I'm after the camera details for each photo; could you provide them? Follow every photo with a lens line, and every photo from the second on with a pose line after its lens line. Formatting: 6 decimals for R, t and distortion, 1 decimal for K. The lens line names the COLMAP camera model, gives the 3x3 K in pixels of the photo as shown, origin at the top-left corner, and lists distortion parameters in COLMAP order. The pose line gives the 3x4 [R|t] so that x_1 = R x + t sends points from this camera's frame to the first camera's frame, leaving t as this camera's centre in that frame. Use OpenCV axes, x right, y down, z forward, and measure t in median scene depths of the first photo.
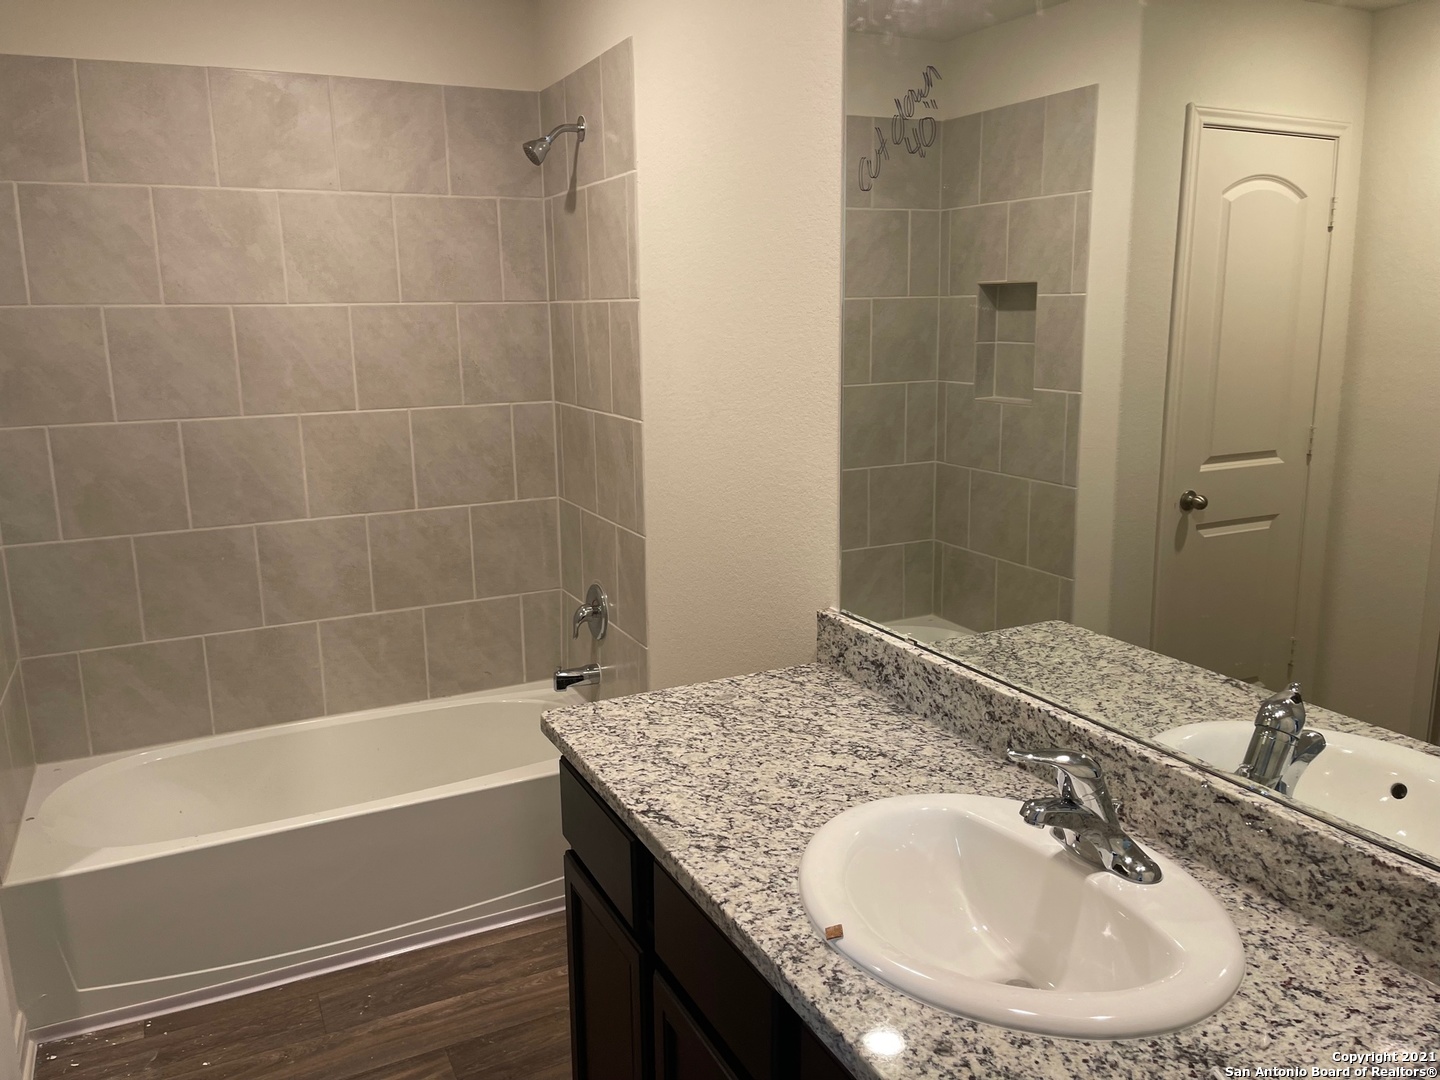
lens RADIAL K [[1096.6, 0, 716.6], [0, 1096.6, 539.4], [0, 0, 1]] dist [0.065891, -0.074426]
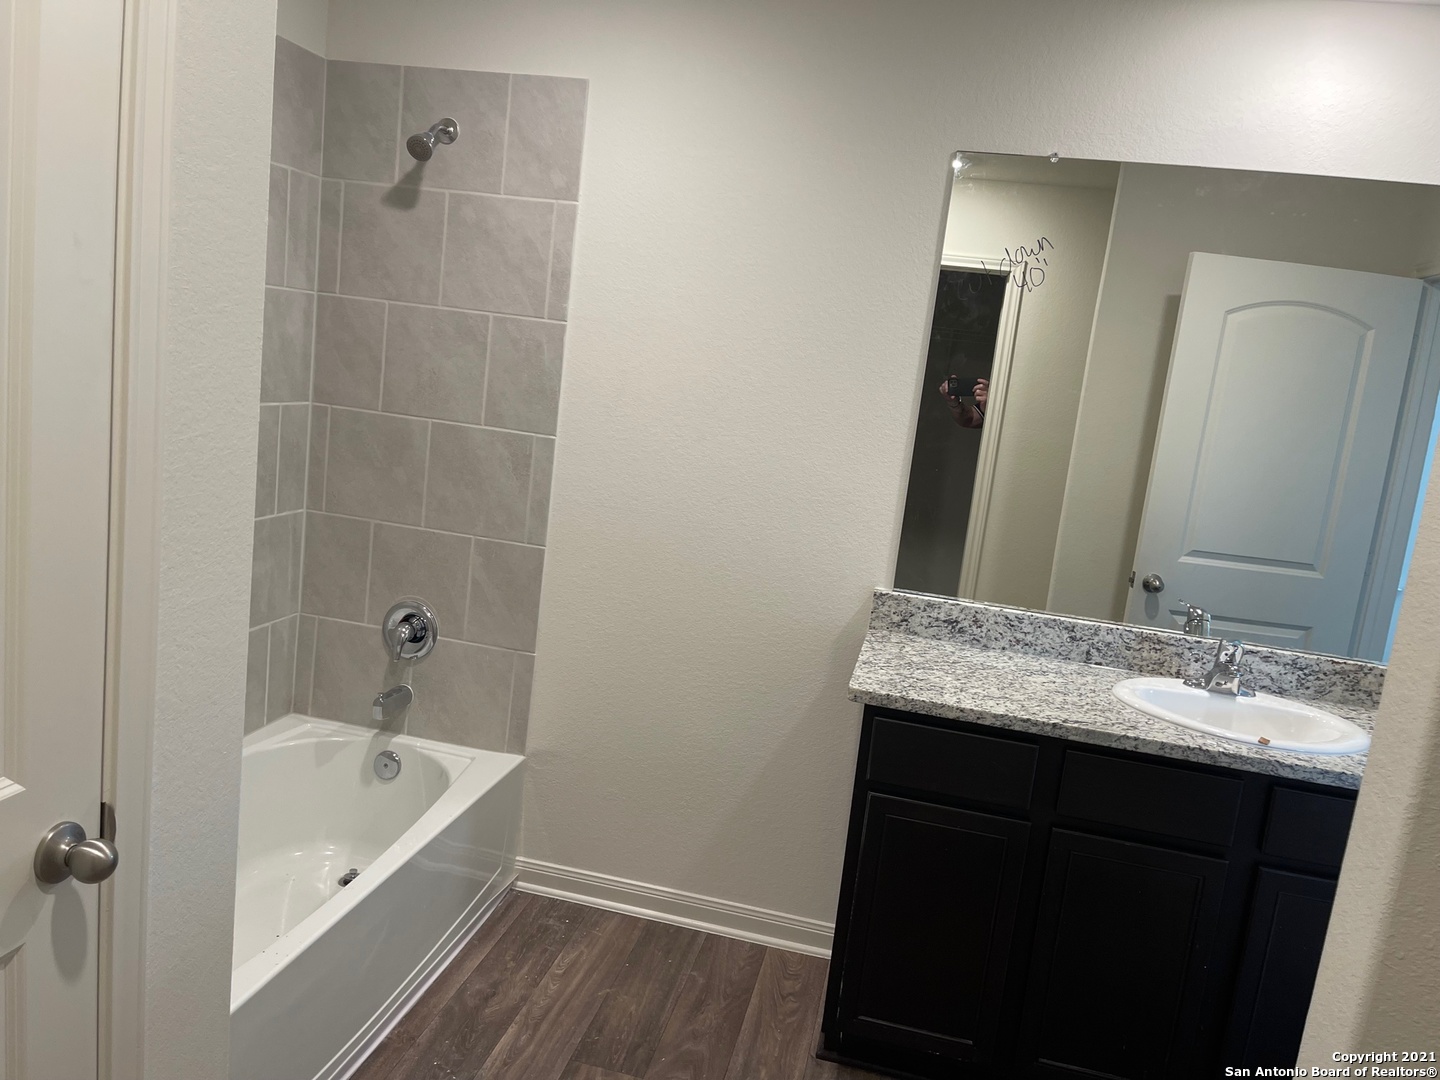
lens RADIAL K [[1096.6, 0, 726.8], [0, 1096.6, 544.0], [0, 0, 1]] dist [0.065891, -0.074426]
pose [[0.617154, -0.050991, 0.785189, -1.262412], [0.039821, 0.998643, 0.033554, -0.053797], [-0.785834, 0.010559, 0.618347, 0.351881]]
